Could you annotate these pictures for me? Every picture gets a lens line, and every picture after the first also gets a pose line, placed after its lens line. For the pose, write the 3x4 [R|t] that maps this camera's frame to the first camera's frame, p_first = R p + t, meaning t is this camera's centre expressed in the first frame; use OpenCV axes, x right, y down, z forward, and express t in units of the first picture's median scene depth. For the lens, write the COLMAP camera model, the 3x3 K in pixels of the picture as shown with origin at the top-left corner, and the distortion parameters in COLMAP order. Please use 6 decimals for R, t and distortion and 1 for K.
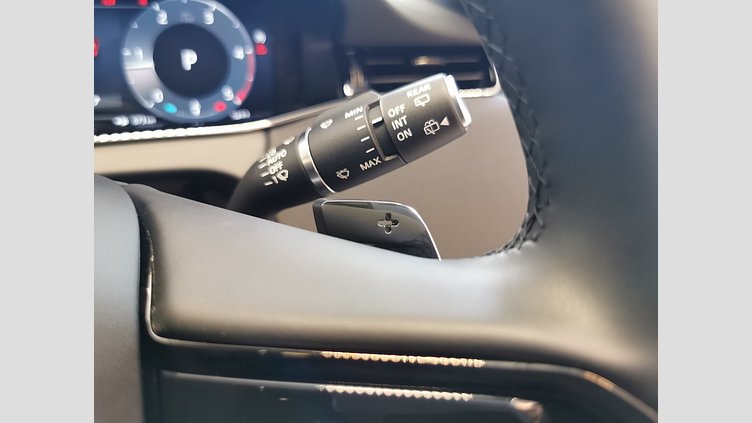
lens RADIAL K [[559.9, 0, 376.0], [0, 559.9, 211.5], [0, 0, 1]] dist [-0.009407, -0.003646]
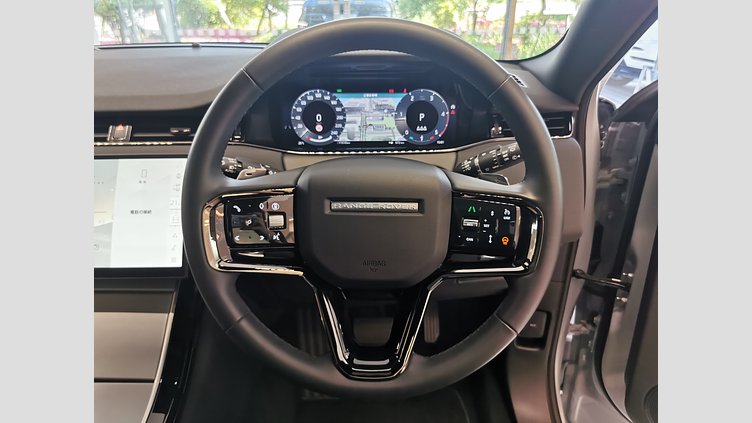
lens RADIAL K [[612.8, 0, 376.0], [0, 612.8, 211.5], [0, 0, 1]] dist [-0.003410, -0.001197]
pose [[0.970351, 0.082042, -0.227352, 0.155040], [-0.086565, 0.996196, -0.009977, 0.289531], [0.225668, 0.029362, 0.973762, -2.805459]]
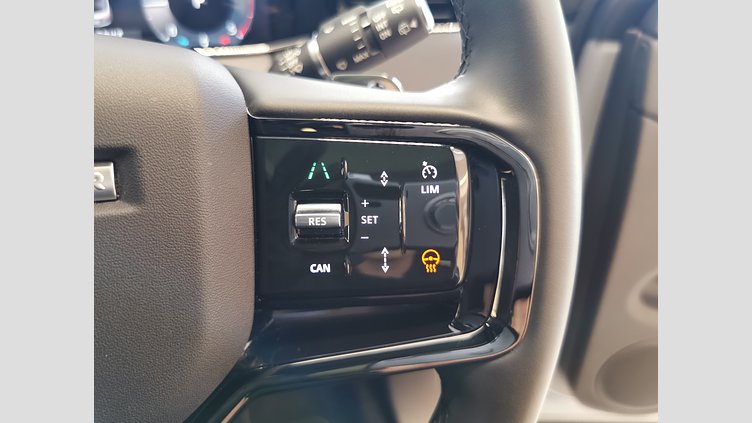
lens RADIAL K [[559.9, 0, 376.0], [0, 559.9, 211.5], [0, 0, 1]] dist [-0.009407, -0.003646]
pose [[0.999032, -0.020256, 0.039051, -0.035407], [0.017700, 0.997745, 0.064736, 0.206751], [-0.040274, -0.063983, 0.997138, -0.419732]]
